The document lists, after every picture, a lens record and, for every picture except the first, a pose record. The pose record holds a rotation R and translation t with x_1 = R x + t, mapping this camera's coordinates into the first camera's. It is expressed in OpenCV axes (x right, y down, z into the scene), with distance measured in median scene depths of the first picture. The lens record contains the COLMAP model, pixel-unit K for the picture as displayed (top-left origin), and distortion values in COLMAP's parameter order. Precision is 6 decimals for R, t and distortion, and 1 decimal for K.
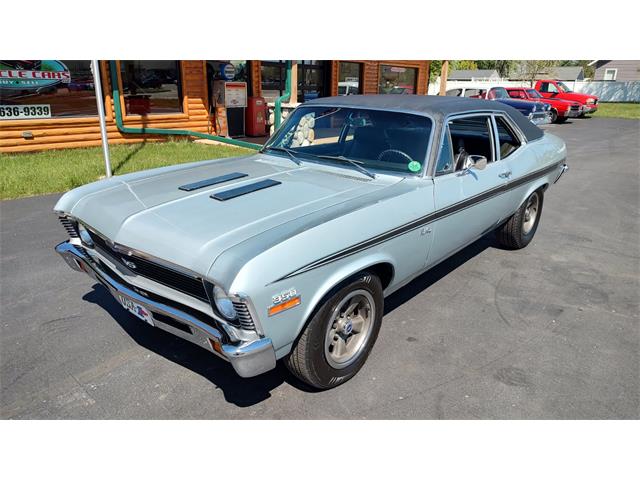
lens RADIAL K [[461.3, 0, 325.3], [0, 461.3, 238.8], [0, 0, 1]] dist [0.022161, -0.022816]
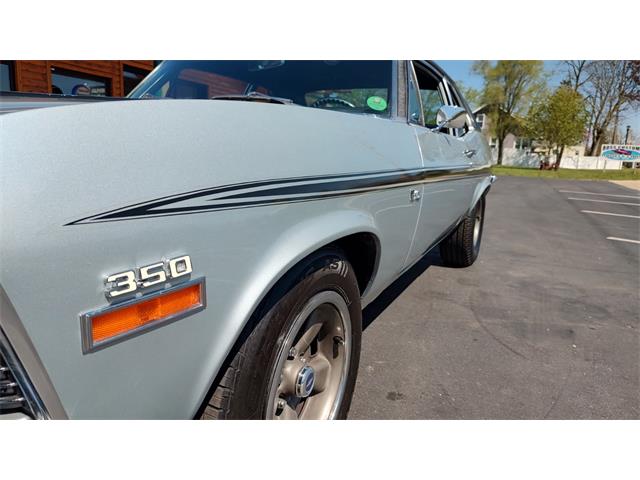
lens RADIAL K [[461.3, 0, 323.5], [0, 461.3, 239.3], [0, 0, 1]] dist [0.022161, -0.022816]
pose [[0.965571, -0.020713, 0.259312, -0.025841], [0.054336, 0.990897, -0.123172, 0.062966], [-0.254400, 0.133021, 0.957907, 0.307403]]
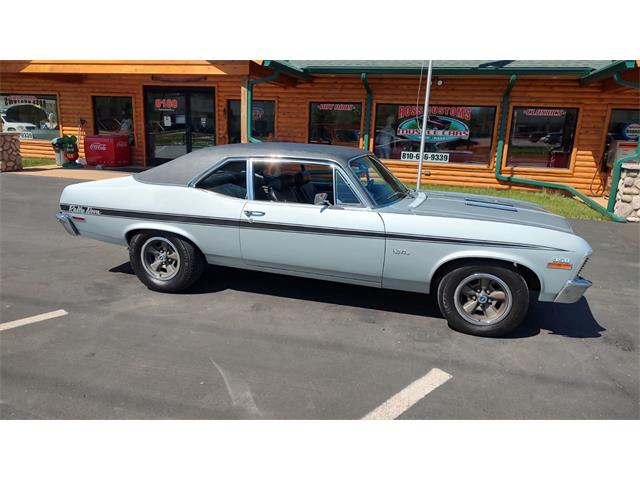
lens RADIAL K [[461.3, 0, 323.1], [0, 461.3, 240.0], [0, 0, 1]] dist [0.022161, -0.022816]
pose [[0.395367, 0.211001, -0.893960, 1.116127], [-0.316656, 0.944904, 0.082979, -0.077430], [0.862215, 0.250271, 0.440398, 0.243434]]
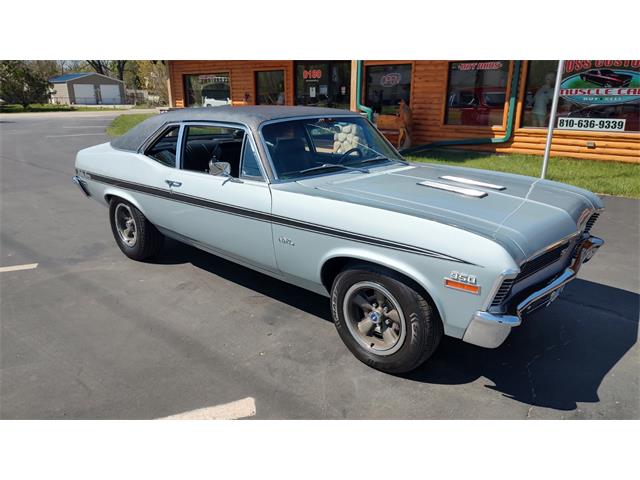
lens RADIAL K [[461.3, 0, 322.8], [0, 461.3, 239.0], [0, 0, 1]] dist [0.022161, -0.022816]
pose [[-0.044836, 0.277218, -0.959760, 1.050269], [-0.315712, 0.907557, 0.276888, -0.233479], [0.947795, 0.315423, 0.046829, 0.763738]]
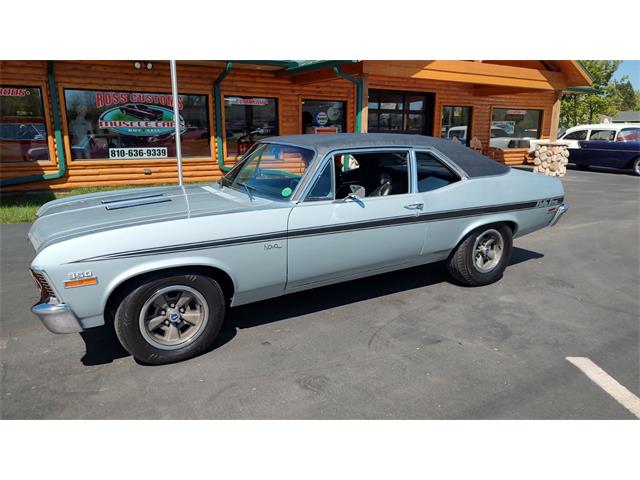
lens RADIAL K [[461.3, 0, 325.4], [0, 461.3, 239.4], [0, 0, 1]] dist [0.022161, -0.022816]
pose [[0.944613, 0.059038, -0.322832, 0.447077], [-0.088479, 0.993076, -0.077282, 0.027459], [0.316034, 0.101565, 0.943296, -0.025448]]
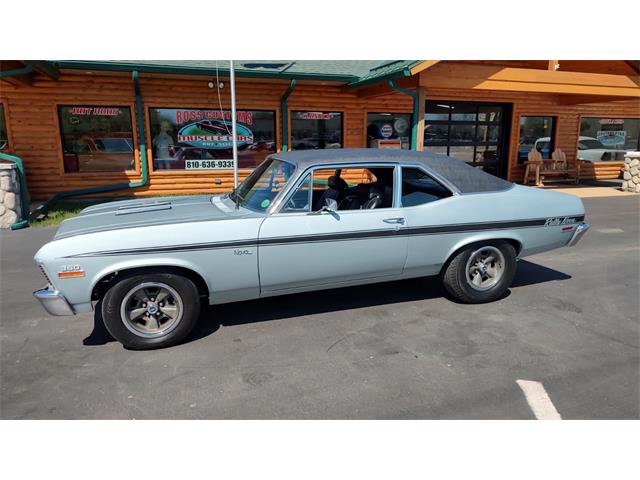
lens RADIAL K [[461.3, 0, 323.6], [0, 461.3, 242.0], [0, 0, 1]] dist [0.022161, -0.022816]
pose [[0.854713, 0.090786, -0.511100, 0.662129], [-0.146456, 0.986763, -0.069641, 0.006974], [0.498012, 0.134377, 0.856695, 0.013635]]
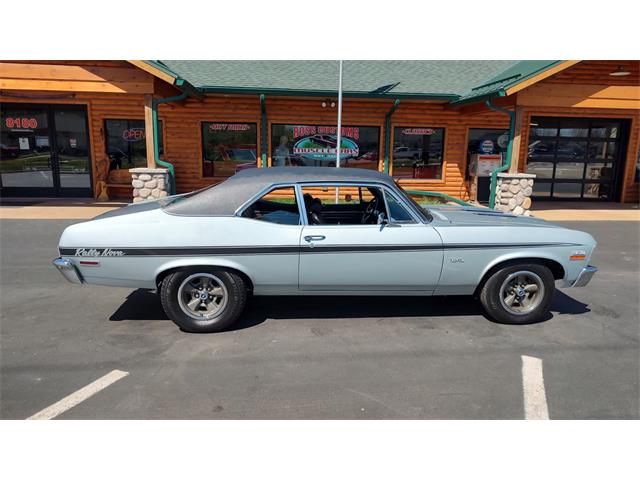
lens RADIAL K [[461.3, 0, 324.8], [0, 461.3, 240.3], [0, 0, 1]] dist [0.022161, -0.022816]
pose [[0.702119, 0.129499, -0.700185, 0.889204], [-0.227663, 0.972535, -0.048421, 0.036530], [0.674684, 0.193403, 0.712318, -0.124096]]
